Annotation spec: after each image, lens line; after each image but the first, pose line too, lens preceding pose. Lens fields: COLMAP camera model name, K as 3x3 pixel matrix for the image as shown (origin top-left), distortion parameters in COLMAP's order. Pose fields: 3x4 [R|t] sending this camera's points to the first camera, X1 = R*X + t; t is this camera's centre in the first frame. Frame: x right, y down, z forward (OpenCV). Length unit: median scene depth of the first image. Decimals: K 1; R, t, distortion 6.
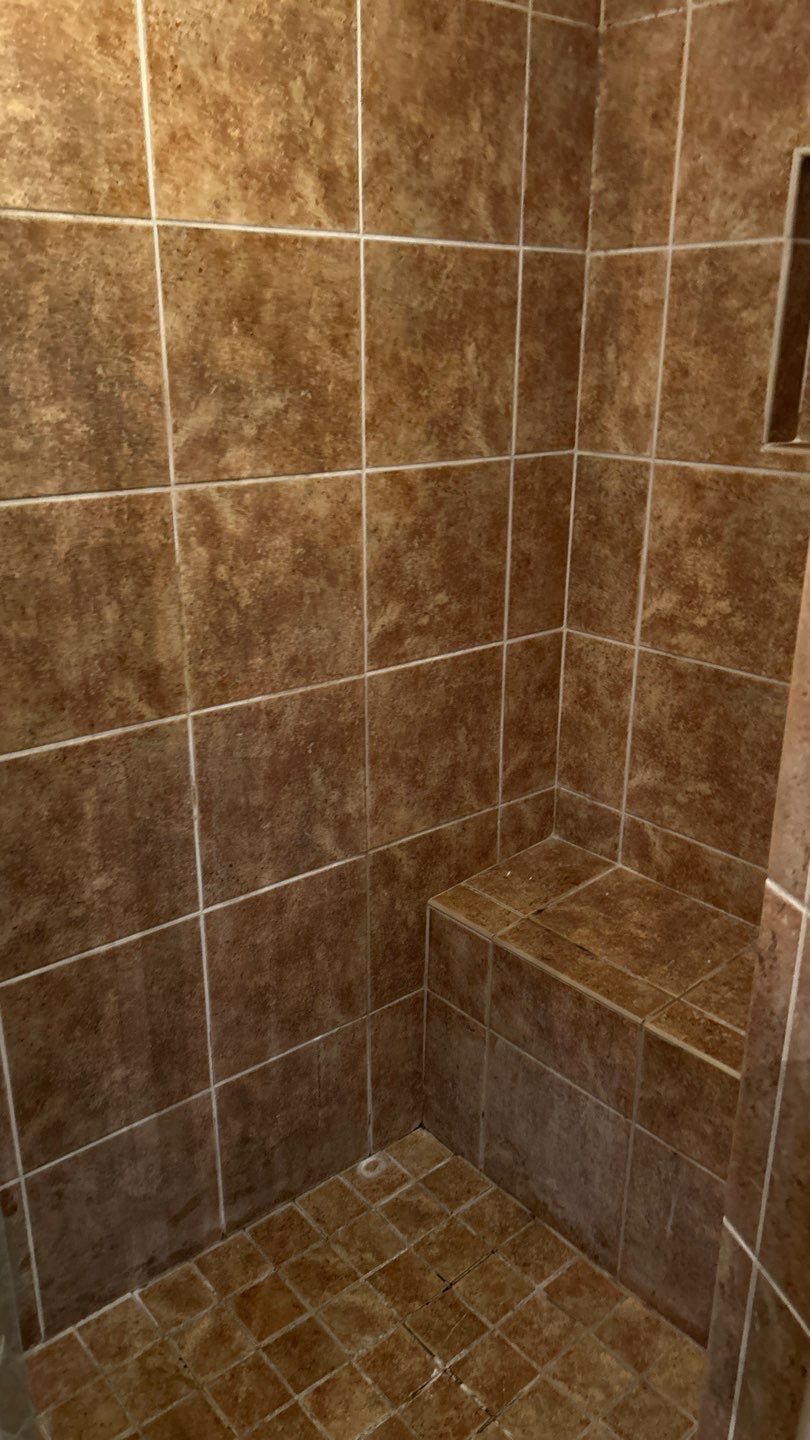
lens RADIAL K [[1101.3, 0, 402.2], [0, 1101.3, 706.2], [0, 0, 1]] dist [0.061870, -0.071424]
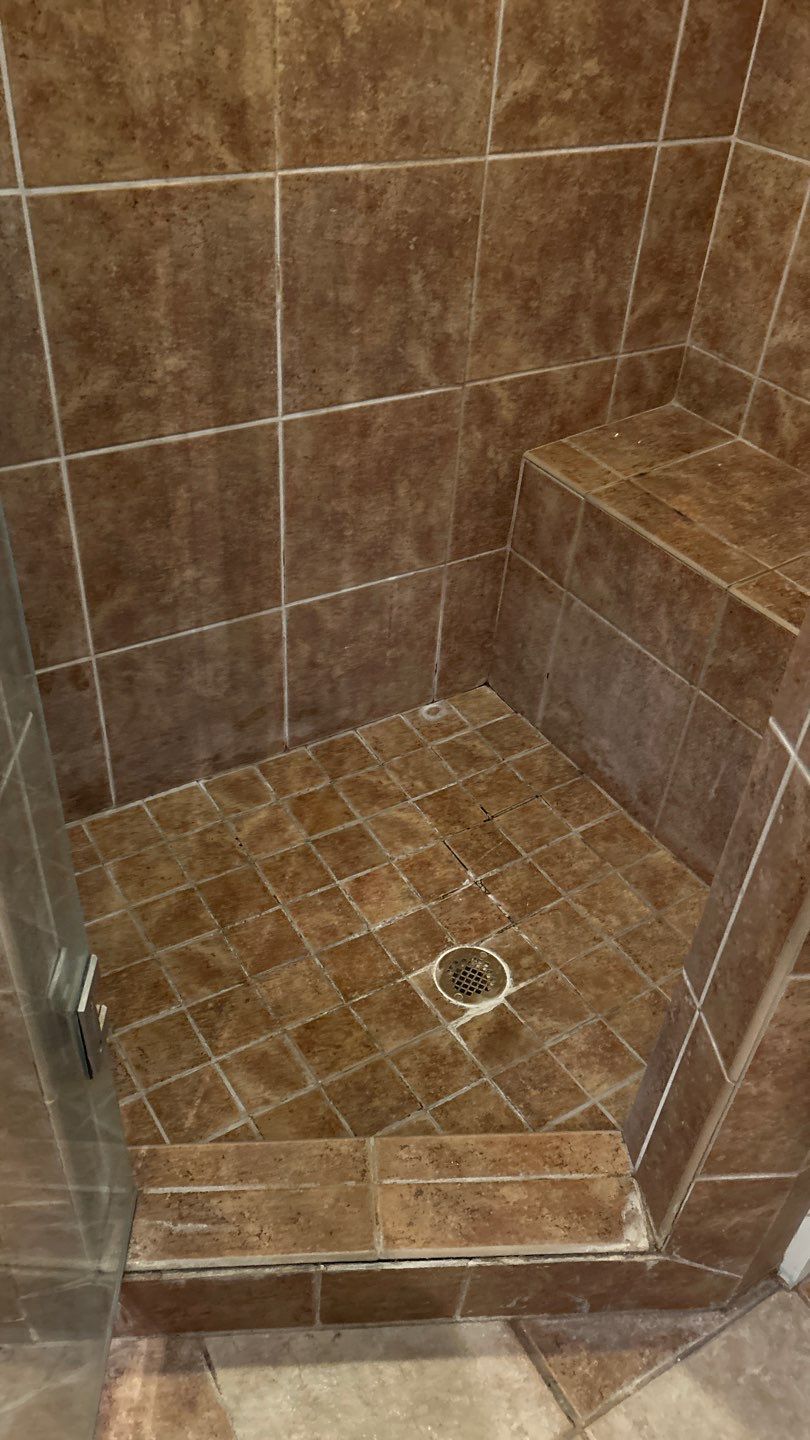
lens RADIAL K [[1101.3, 0, 416.5], [0, 1101.3, 730.8], [0, 0, 1]] dist [0.061870, -0.071424]
pose [[0.988607, 0.136326, -0.063805, 0.028565], [-0.107047, 0.934793, 0.338679, 0.101080], [0.105815, -0.327990, 0.938736, 0.041322]]
